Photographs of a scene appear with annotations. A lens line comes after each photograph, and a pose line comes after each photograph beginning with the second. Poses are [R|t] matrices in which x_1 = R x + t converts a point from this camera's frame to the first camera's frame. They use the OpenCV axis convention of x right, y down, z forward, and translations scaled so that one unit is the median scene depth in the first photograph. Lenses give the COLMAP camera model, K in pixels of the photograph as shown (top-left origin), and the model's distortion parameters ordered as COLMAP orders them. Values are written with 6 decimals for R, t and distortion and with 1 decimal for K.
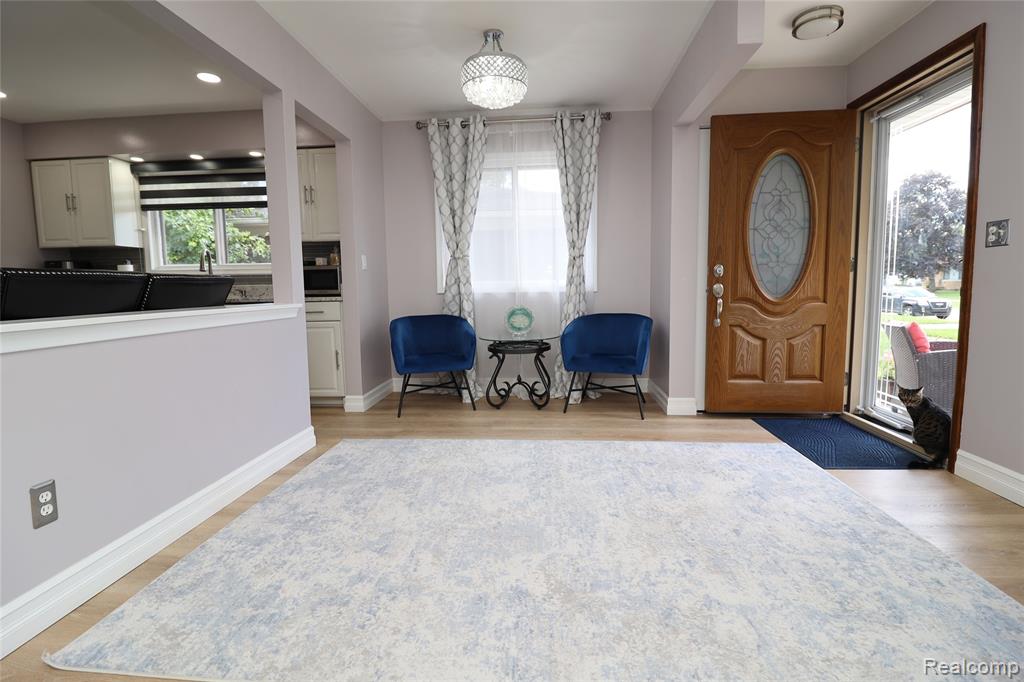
lens RADIAL K [[470.3, 0, 511.9], [0, 470.3, 331.7], [0, 0, 1]] dist [-0.003136, -0.012876]
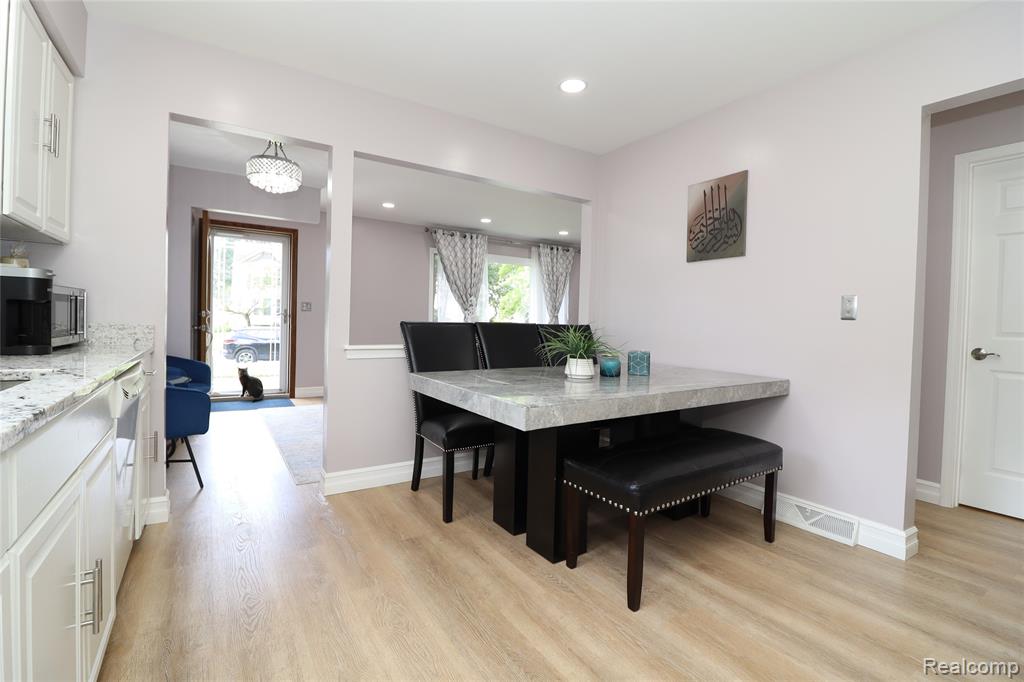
lens RADIAL K [[470.3, 0, 511.9], [0, 470.3, 331.7], [0, 0, 1]] dist [-0.003136, -0.012876]
pose [[-0.610557, -0.021186, 0.791689, -1.907835], [0.058754, 0.995676, 0.071957, -0.178341], [-0.789790, 0.090448, -0.606673, 1.642167]]
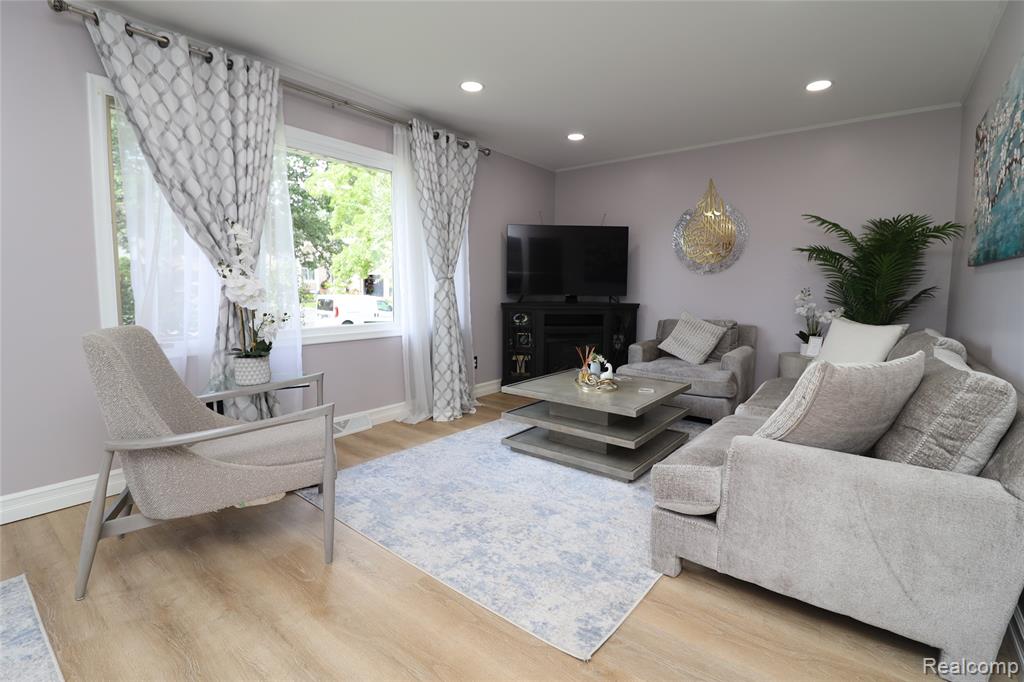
lens RADIAL K [[471.4, 0, 513.4], [0, 471.4, 329.3], [0, 0, 1]] dist [-0.001083, -0.013055]
pose [[-0.836904, -0.042893, 0.545666, -0.429347], [0.057443, 0.984537, 0.165493, -0.108329], [-0.544327, 0.169847, -0.821499, 0.533040]]
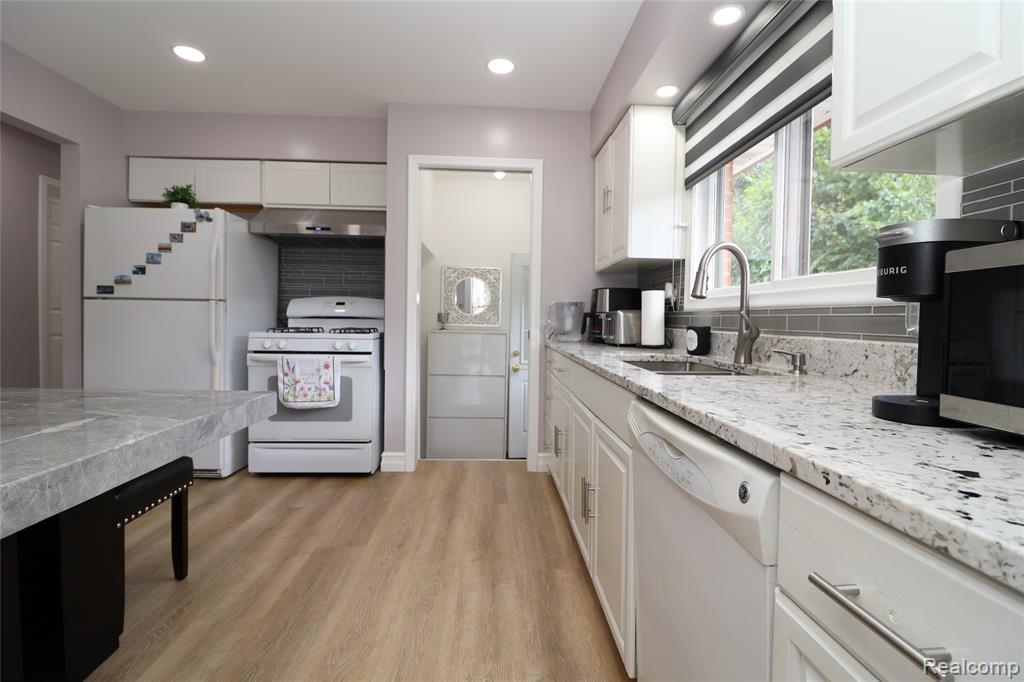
lens RADIAL K [[471.4, 0, 513.4], [0, 471.4, 329.3], [0, 0, 1]] dist [-0.001083, -0.013055]
pose [[0.133528, 0.034495, -0.990445, -0.551045], [-0.111368, 0.993586, 0.019590, -0.172098], [0.984768, 0.107688, 0.136513, 1.470252]]
